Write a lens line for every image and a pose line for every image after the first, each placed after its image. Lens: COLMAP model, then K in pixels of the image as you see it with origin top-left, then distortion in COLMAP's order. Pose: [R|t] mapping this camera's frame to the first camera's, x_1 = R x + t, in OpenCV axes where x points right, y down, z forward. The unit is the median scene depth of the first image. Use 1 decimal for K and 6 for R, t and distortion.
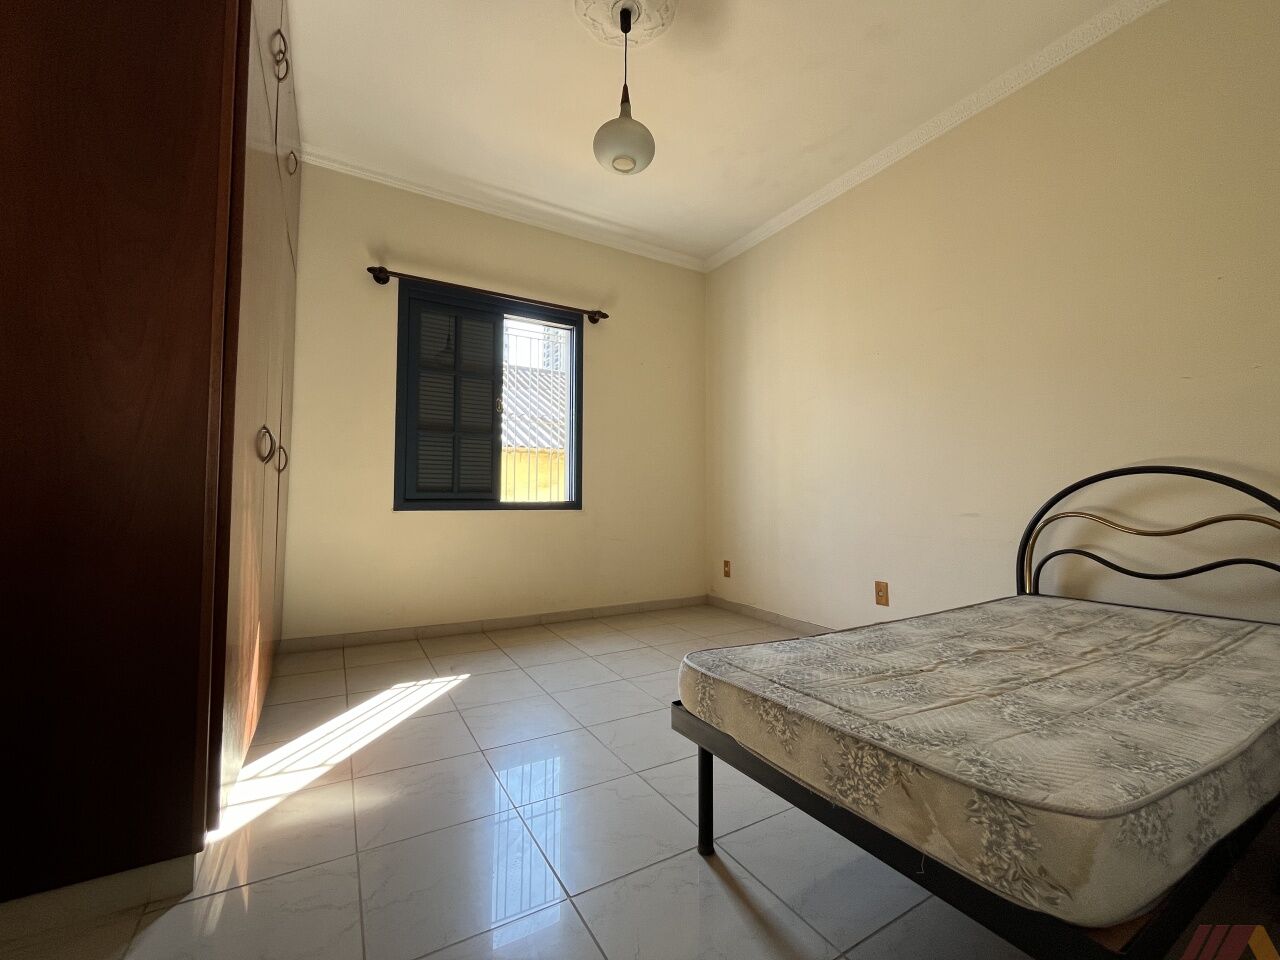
lens RADIAL K [[522.6, 0, 639.0], [0, 522.6, 481.0], [0, 0, 1]] dist [-0.004380, 0.000881]
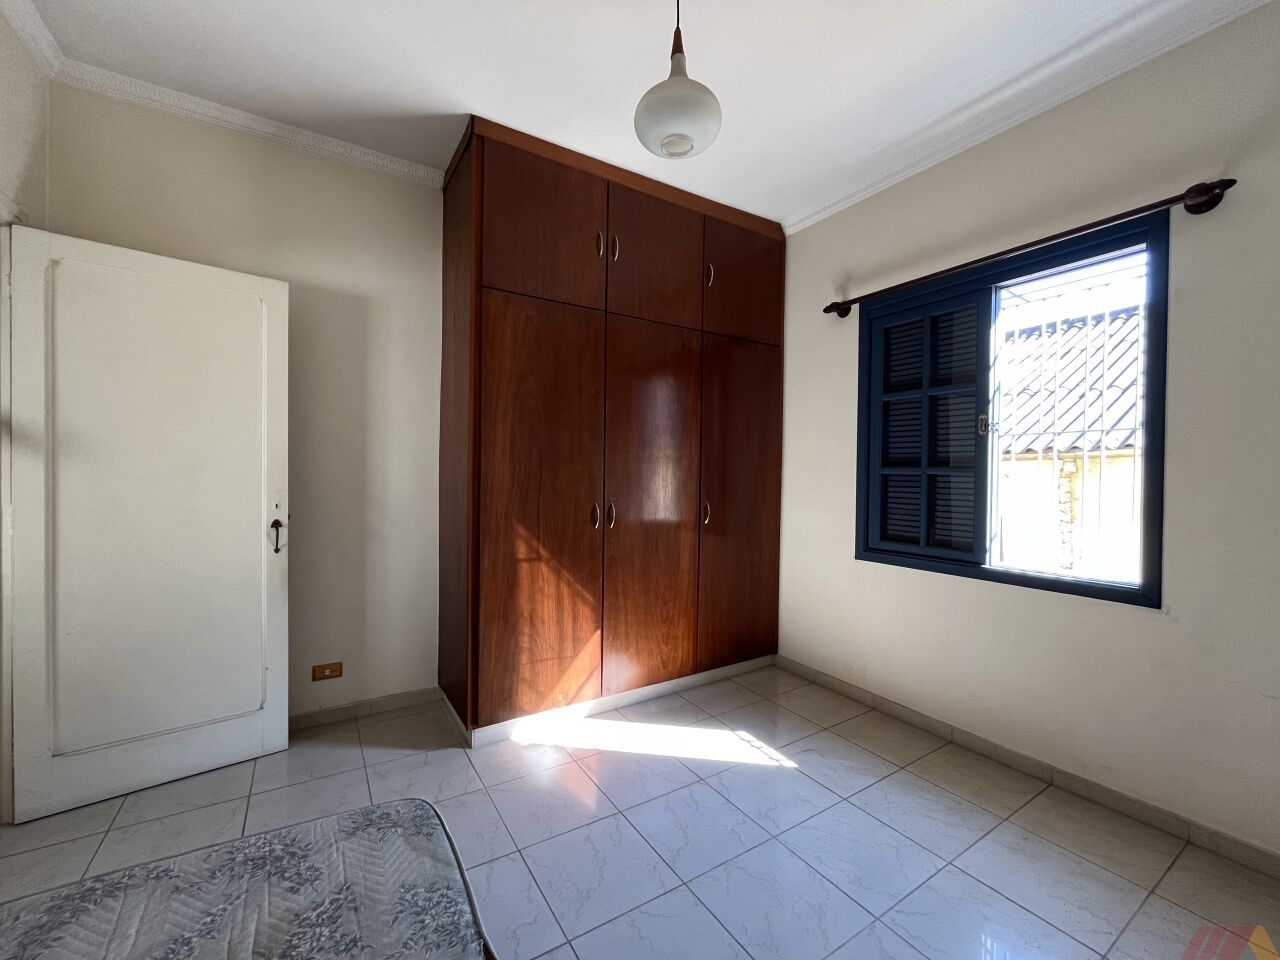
lens RADIAL K [[522.6, 0, 638.9], [0, 522.6, 480.2], [0, 0, 1]] dist [-0.004380, 0.000881]
pose [[0.028607, 0.009933, -0.999541, 0.406049], [0.025408, 0.999620, 0.010661, -0.093962], [0.999268, -0.025702, 0.028343, 0.545120]]
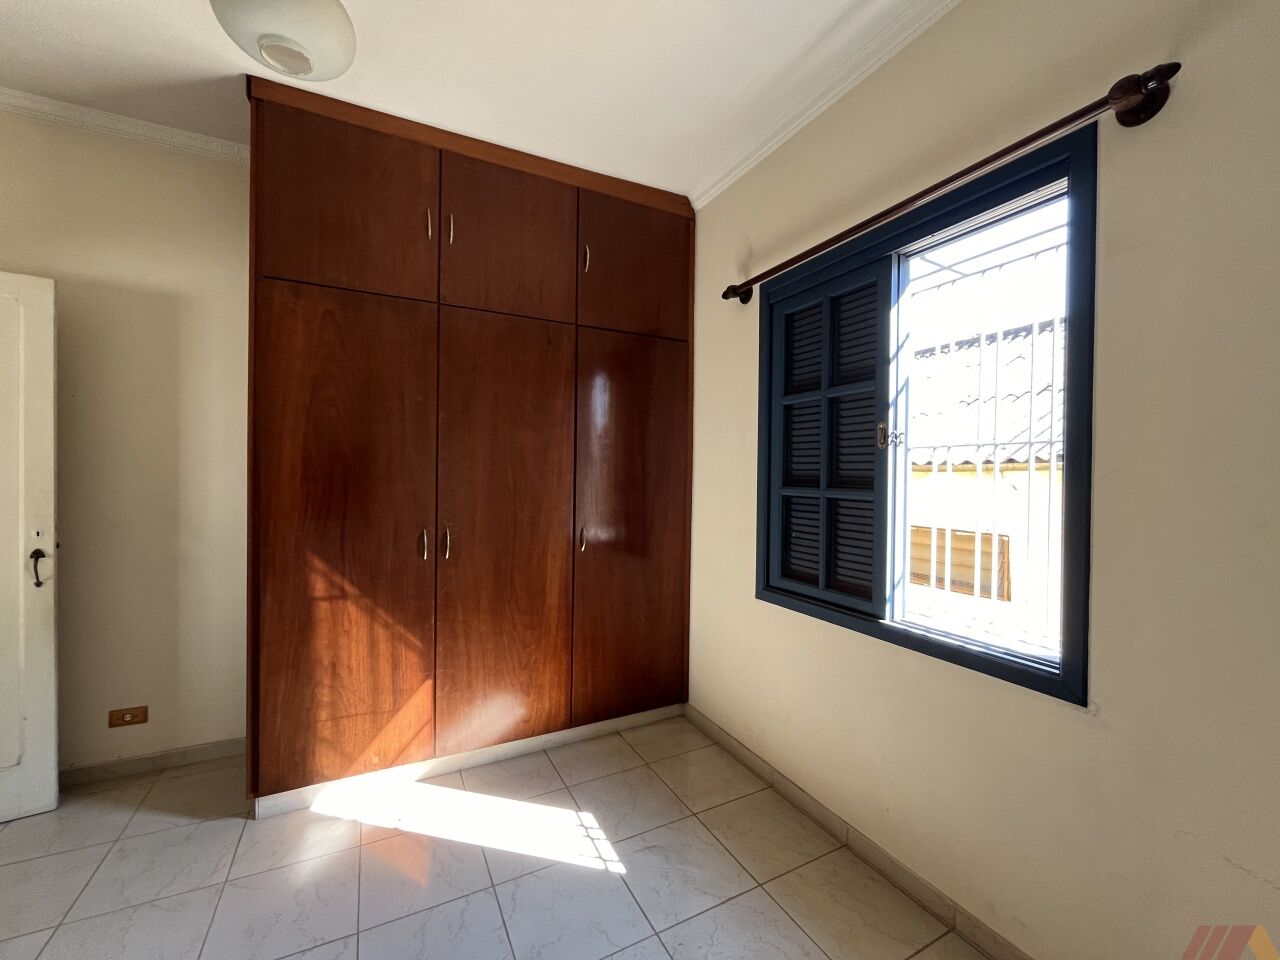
lens RADIAL K [[522.6, 0, 639.8], [0, 522.6, 480.2], [0, 0, 1]] dist [-0.004380, 0.000881]
pose [[-0.062203, 0.005233, -0.998050, 0.269612], [0.024235, 0.999699, 0.003731, -0.111107], [0.997769, -0.023955, -0.062311, 0.810872]]
